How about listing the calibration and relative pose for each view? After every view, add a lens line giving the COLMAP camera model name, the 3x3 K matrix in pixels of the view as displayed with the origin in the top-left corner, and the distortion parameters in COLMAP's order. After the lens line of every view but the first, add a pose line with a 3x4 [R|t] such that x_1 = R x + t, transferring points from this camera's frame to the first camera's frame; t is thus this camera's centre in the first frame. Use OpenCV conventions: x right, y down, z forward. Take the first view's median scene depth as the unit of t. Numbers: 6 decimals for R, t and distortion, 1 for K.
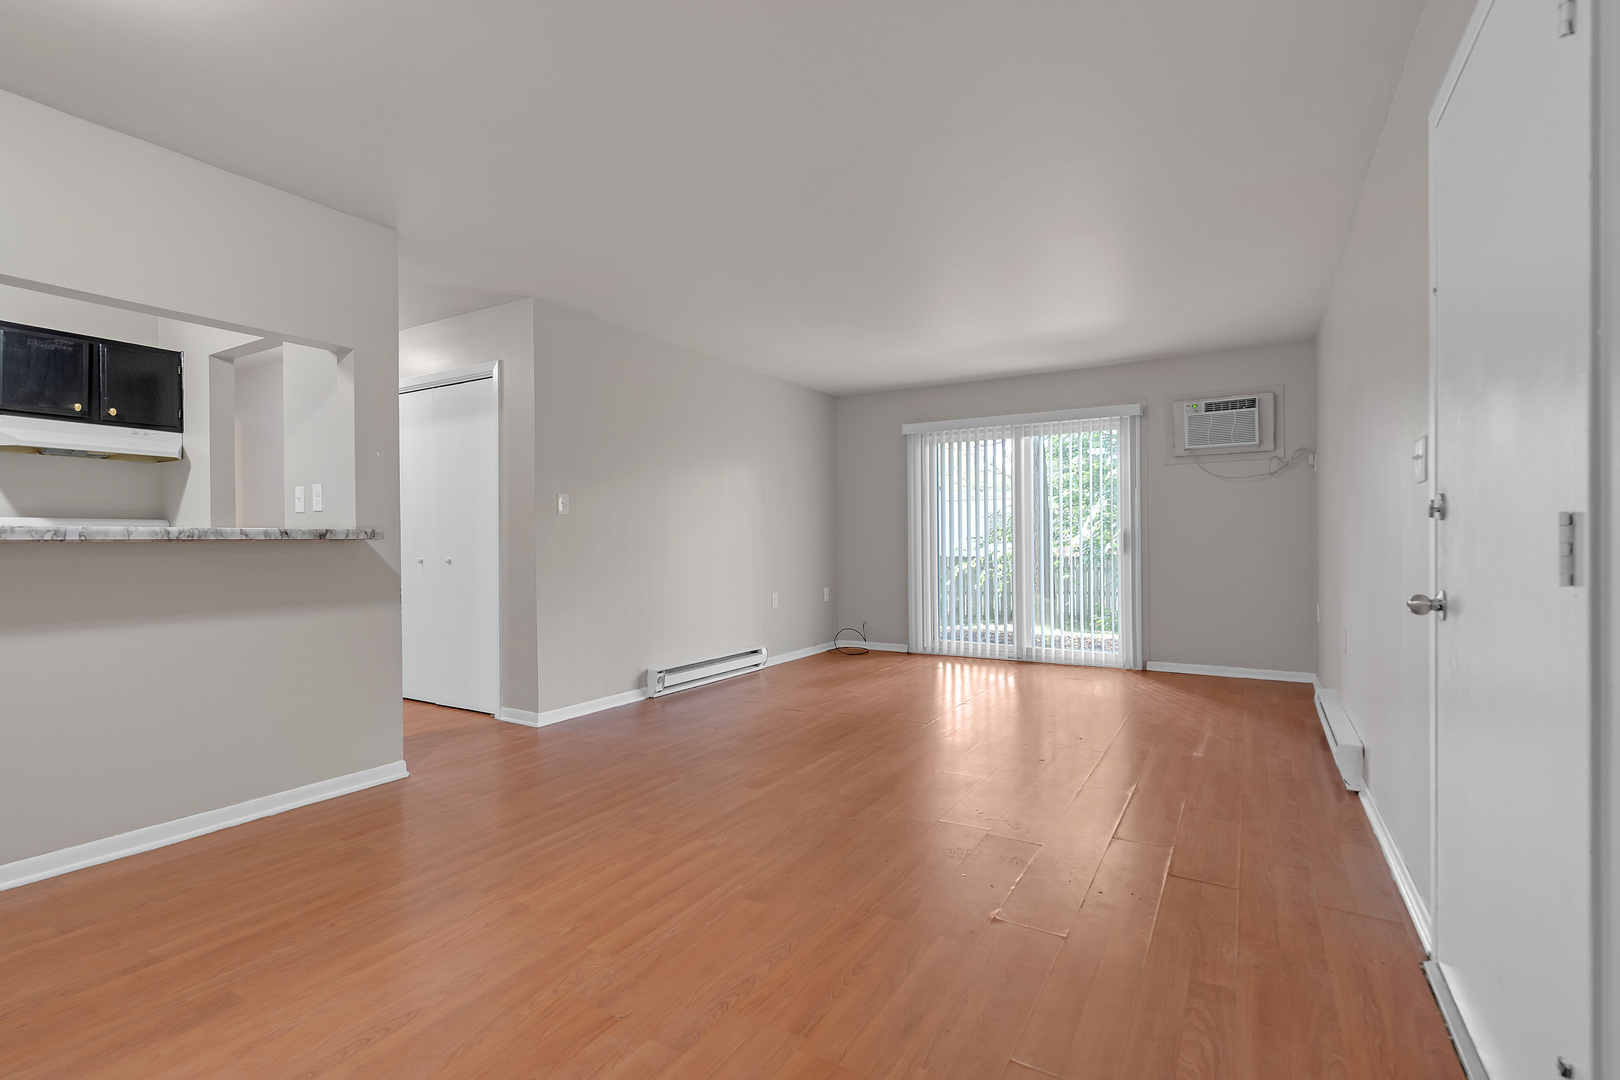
lens RADIAL K [[758.2, 0, 800.2], [0, 758.2, 535.9], [0, 0, 1]] dist [-0.000309, 0.001076]
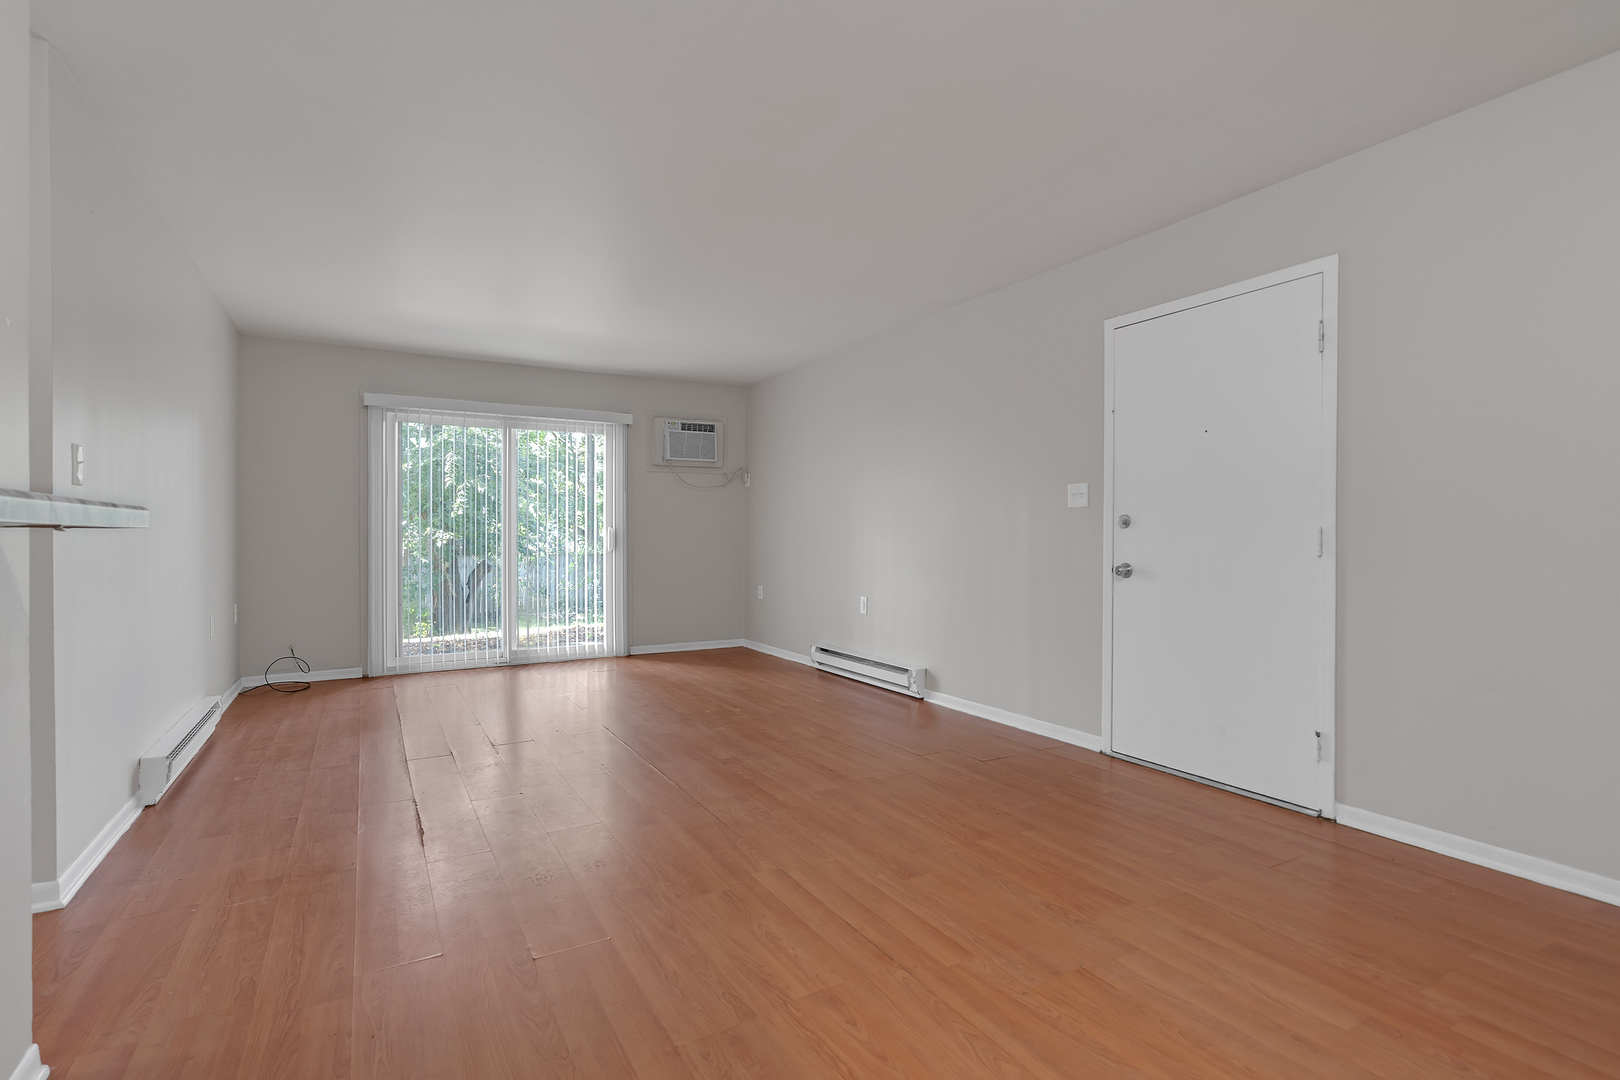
lens RADIAL K [[765.3, 0, 811.8], [0, 765.3, 532.1], [0, 0, 1]] dist [-0.000185, 0.000761]
pose [[0.473706, 0.008709, 0.880640, -0.477822], [-0.006488, 0.999958, -0.006399, 0.003596], [-0.880659, -0.002682, 0.473743, 0.277208]]
